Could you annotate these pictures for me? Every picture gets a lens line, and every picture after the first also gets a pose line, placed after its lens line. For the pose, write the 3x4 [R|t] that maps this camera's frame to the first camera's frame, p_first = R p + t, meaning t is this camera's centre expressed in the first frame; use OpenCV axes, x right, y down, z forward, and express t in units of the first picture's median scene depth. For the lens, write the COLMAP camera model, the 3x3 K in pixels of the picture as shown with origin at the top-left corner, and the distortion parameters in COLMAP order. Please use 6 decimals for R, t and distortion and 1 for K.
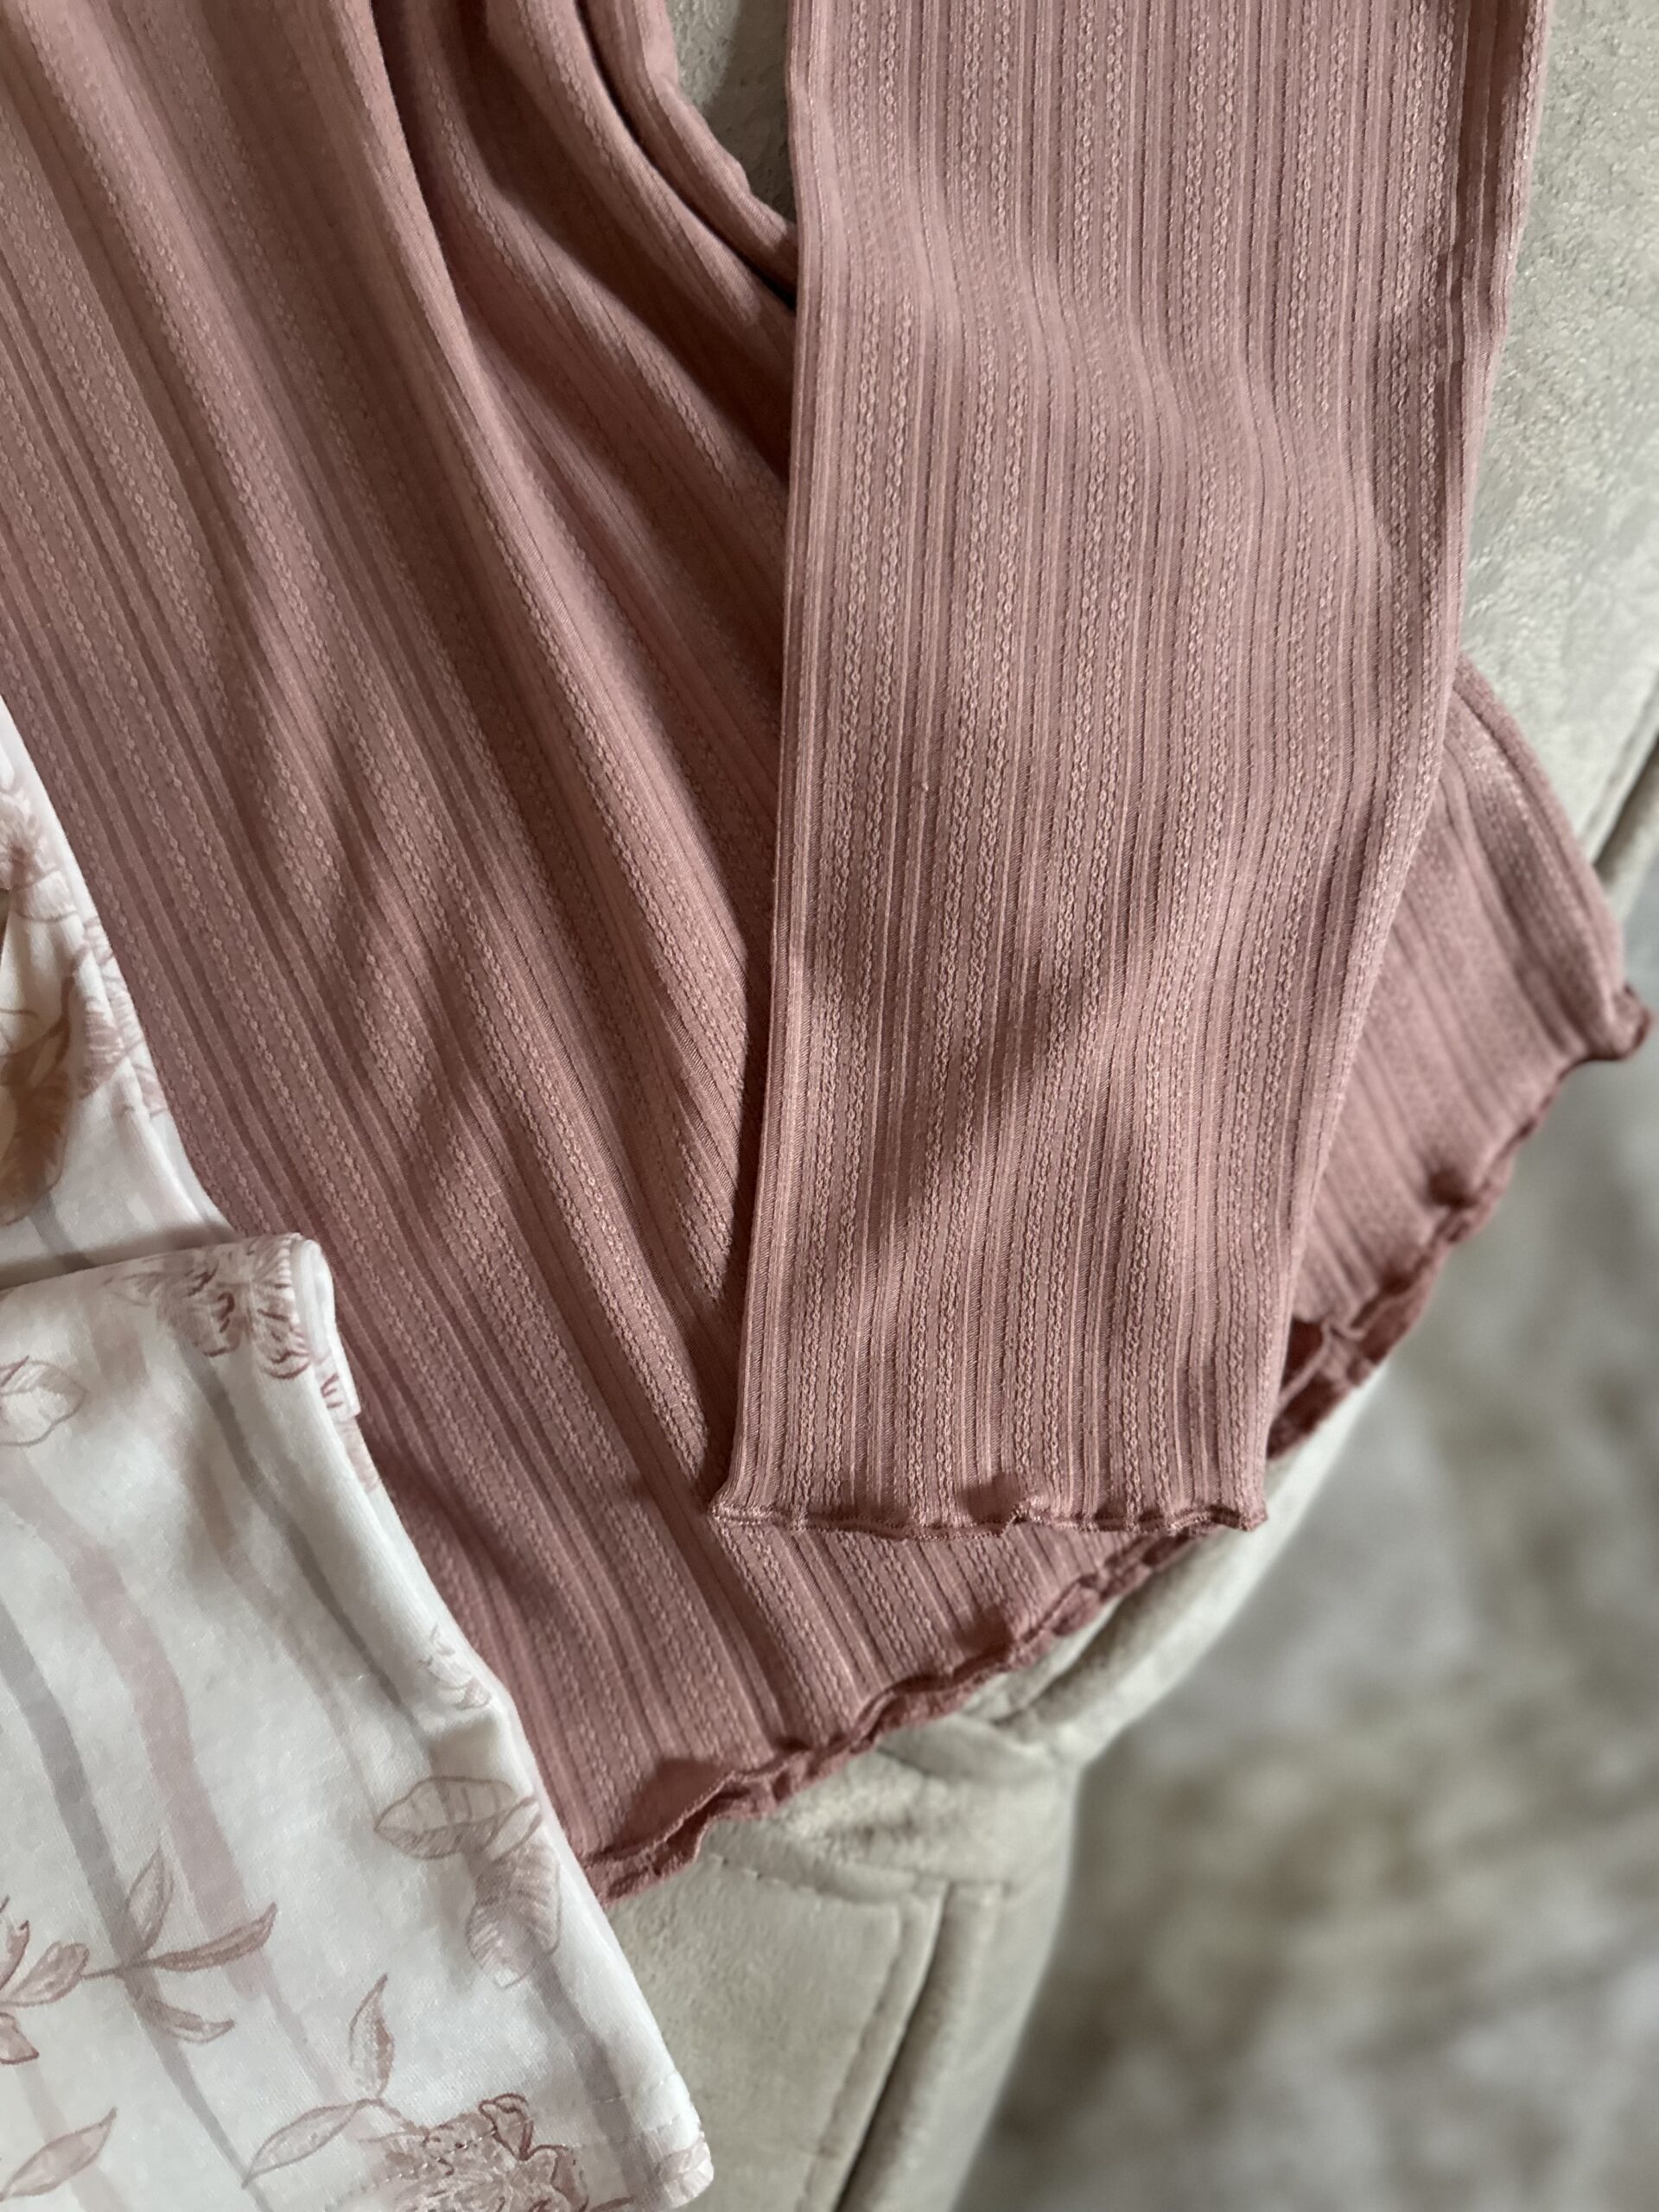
lens RADIAL K [[1646.7, 0, 827.7], [0, 1646.7, 1098.2], [0, 0, 1]] dist [0.045534, -0.090096]
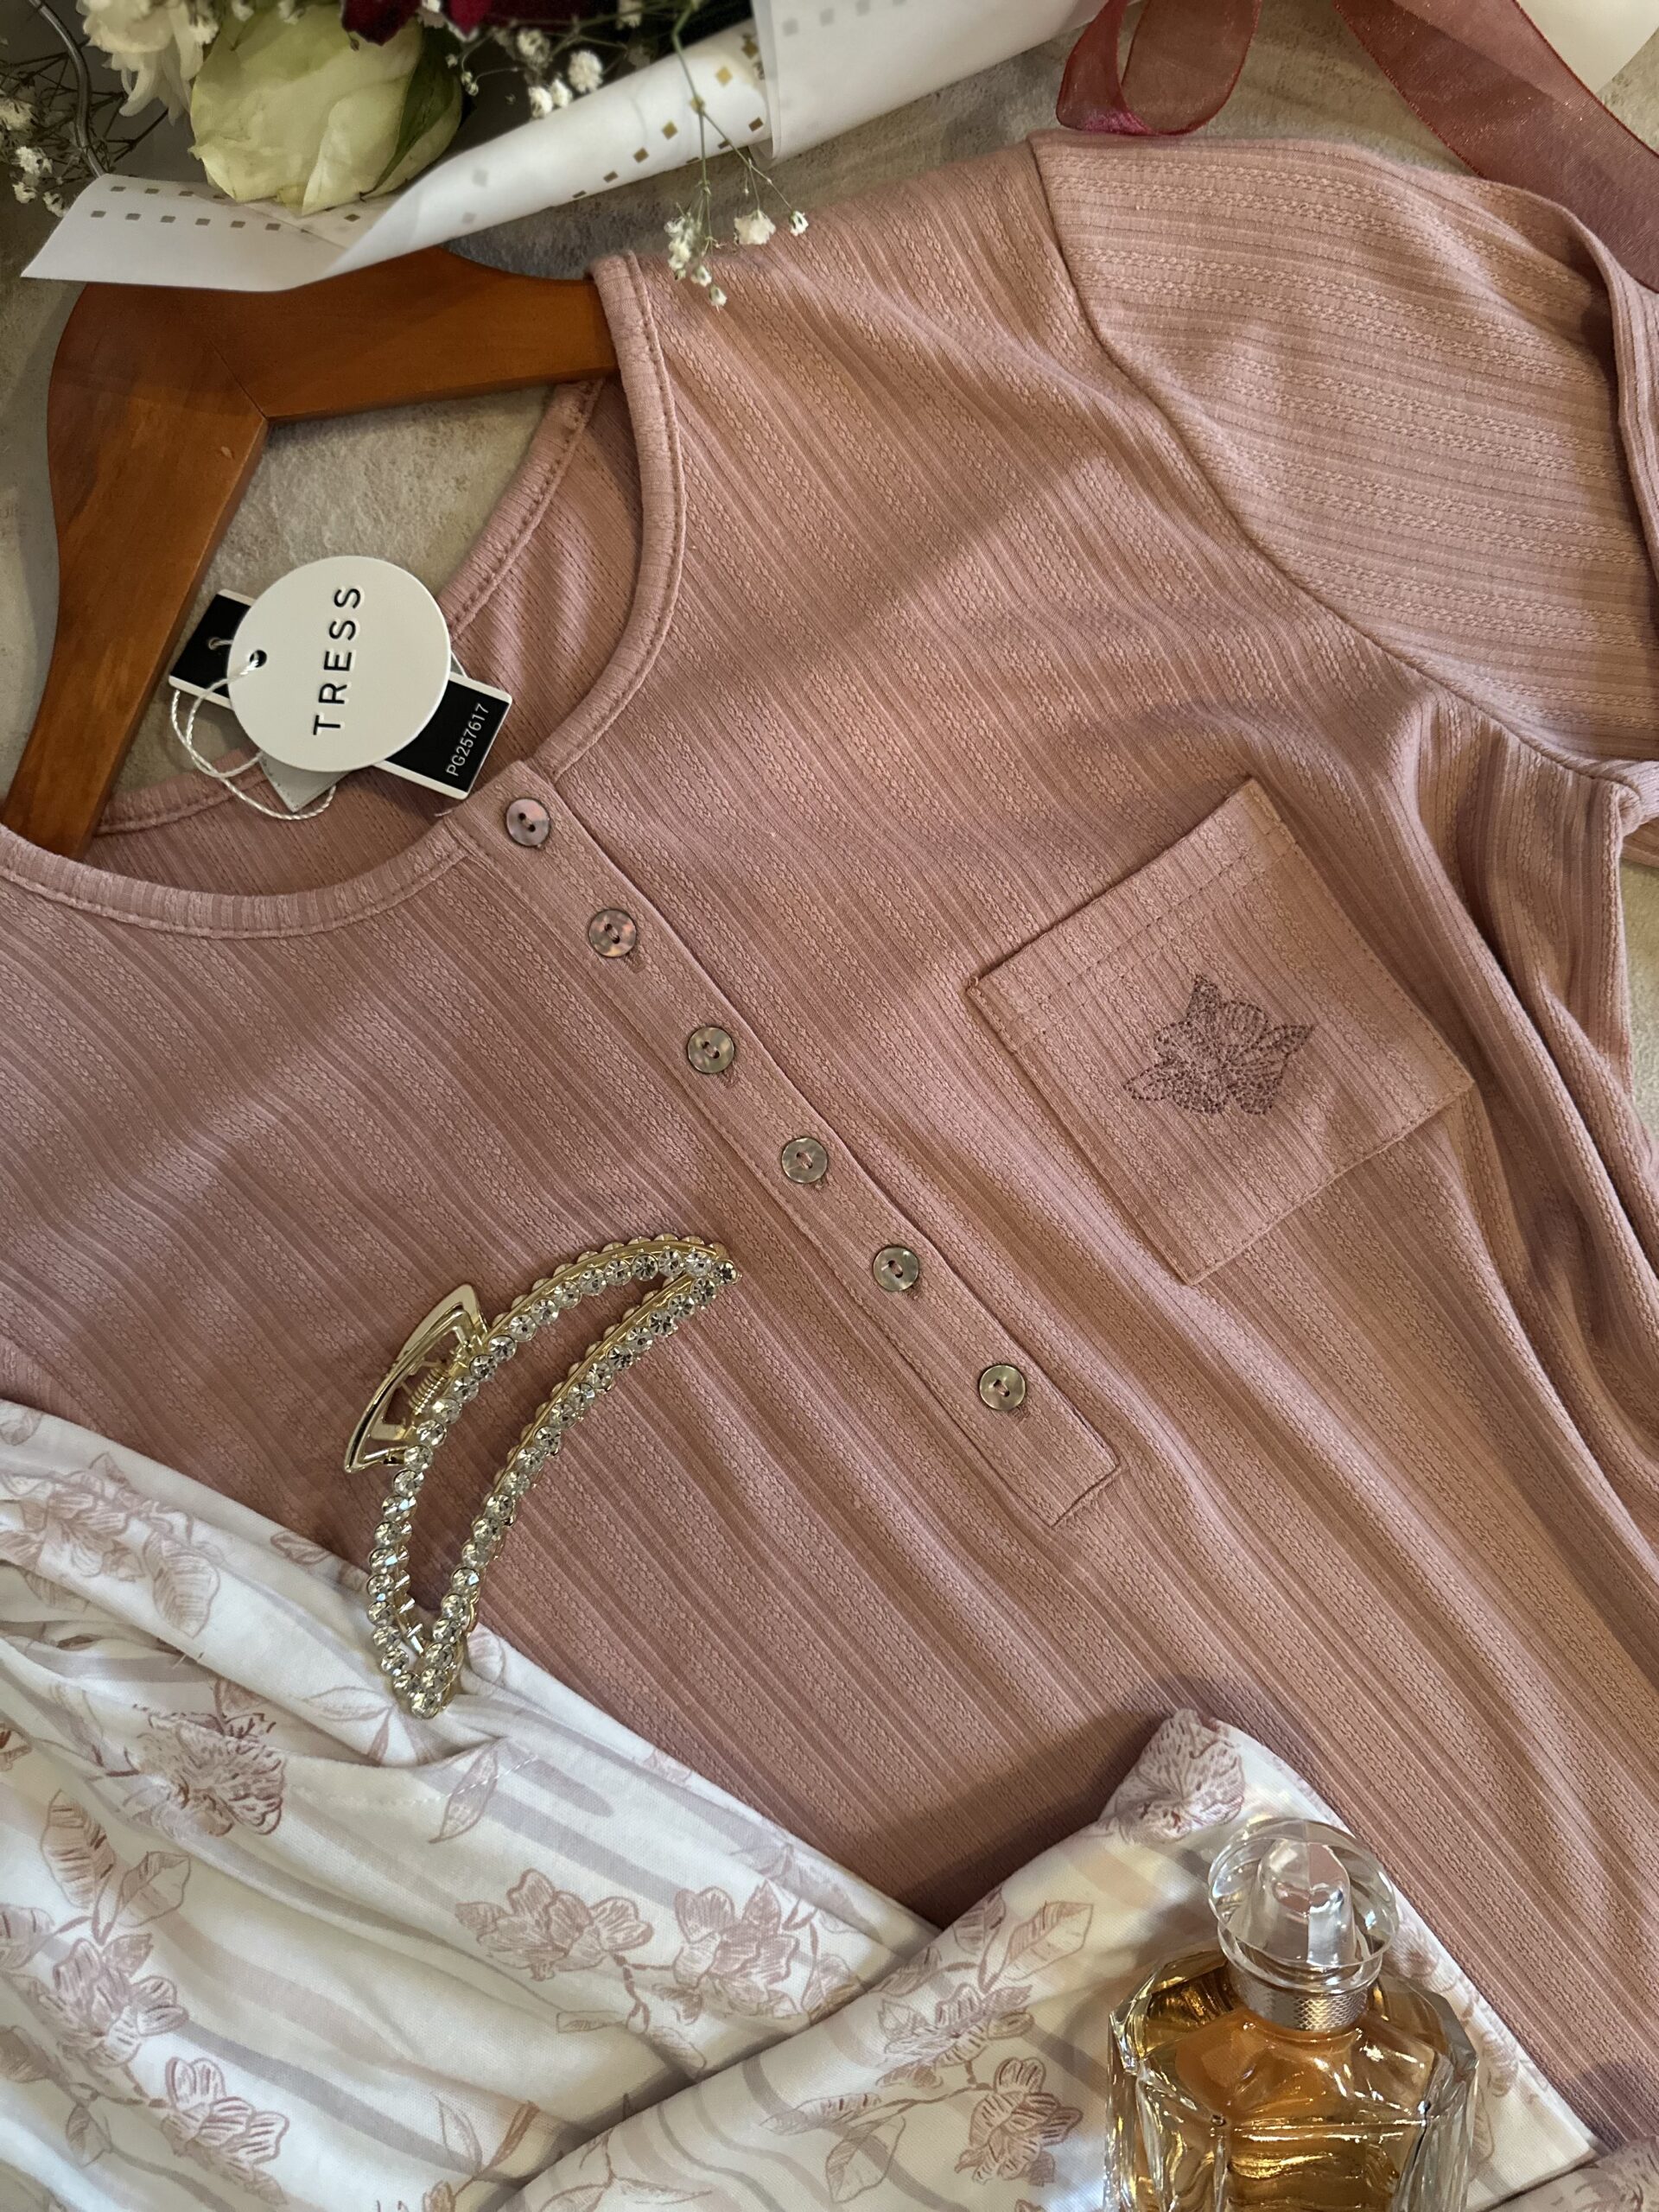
lens RADIAL K [[1558.9, 0, 820.3], [0, 1558.9, 1106.2], [0, 0, 1]] dist [0.008185, -0.024360]
pose [[0.959488, -0.273447, 0.067890, -0.864594], [0.269530, 0.961024, 0.061536, -1.069465], [-0.082071, -0.040744, 0.995793, -0.276300]]
